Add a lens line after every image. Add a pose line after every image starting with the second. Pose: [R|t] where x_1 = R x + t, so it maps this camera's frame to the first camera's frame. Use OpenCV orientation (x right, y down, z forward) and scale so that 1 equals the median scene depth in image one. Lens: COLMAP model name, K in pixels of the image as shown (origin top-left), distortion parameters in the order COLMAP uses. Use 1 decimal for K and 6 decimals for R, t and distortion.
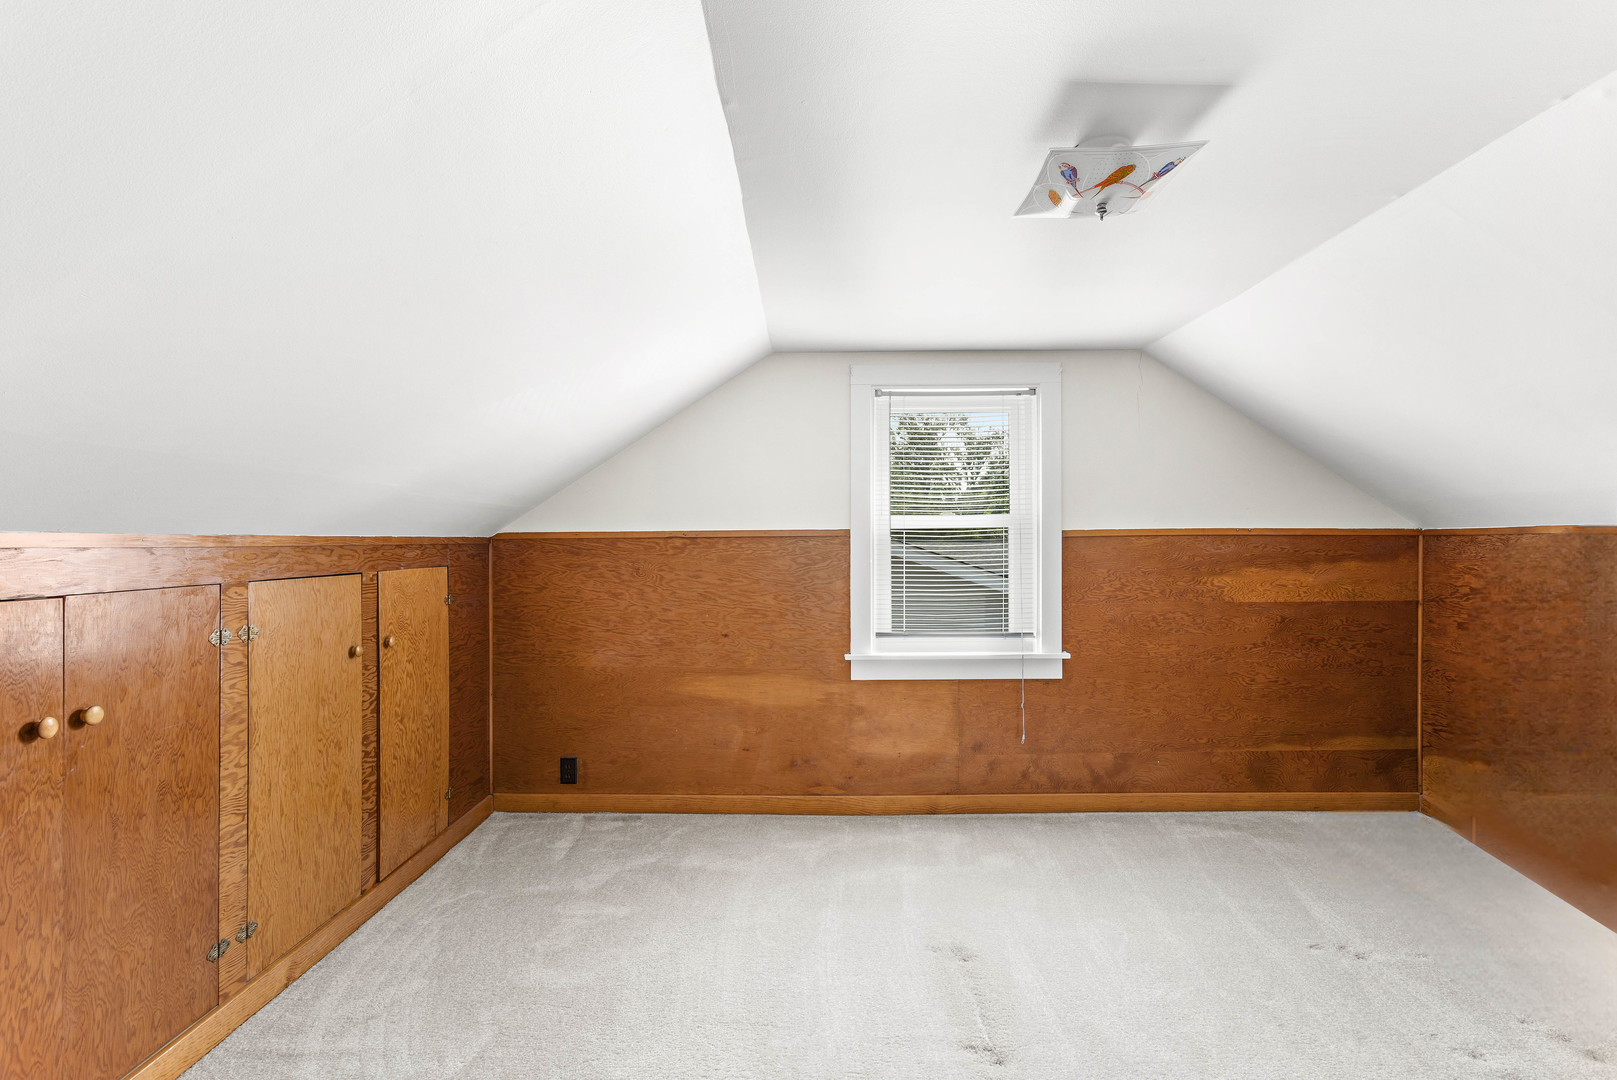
lens RADIAL K [[779.1, 0, 810.2], [0, 779.1, 545.5], [0, 0, 1]] dist [0.000467, 0.001496]
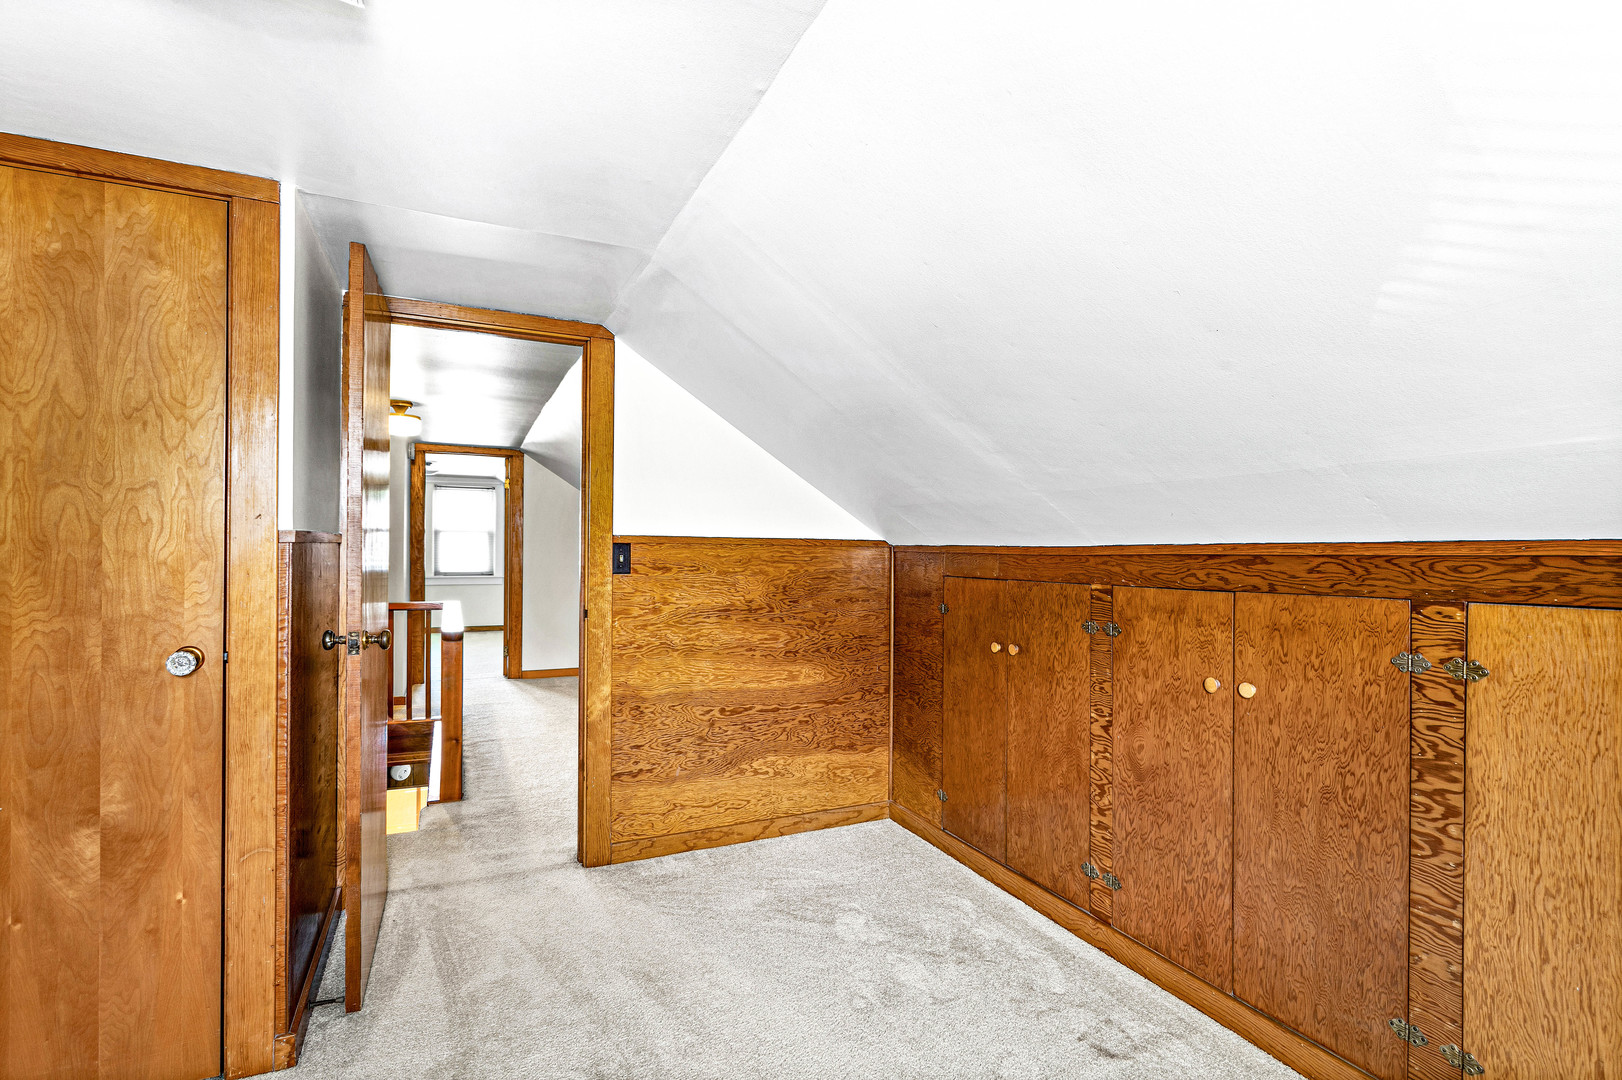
lens RADIAL K [[781.5, 0, 811.4], [0, 781.5, 542.7], [0, 0, 1]] dist [0.000467, 0.001496]
pose [[-0.902638, -0.006446, -0.430353, 0.193204], [-0.003042, 0.999958, -0.008597, -0.002952], [0.430391, -0.006451, -0.902620, 1.472275]]
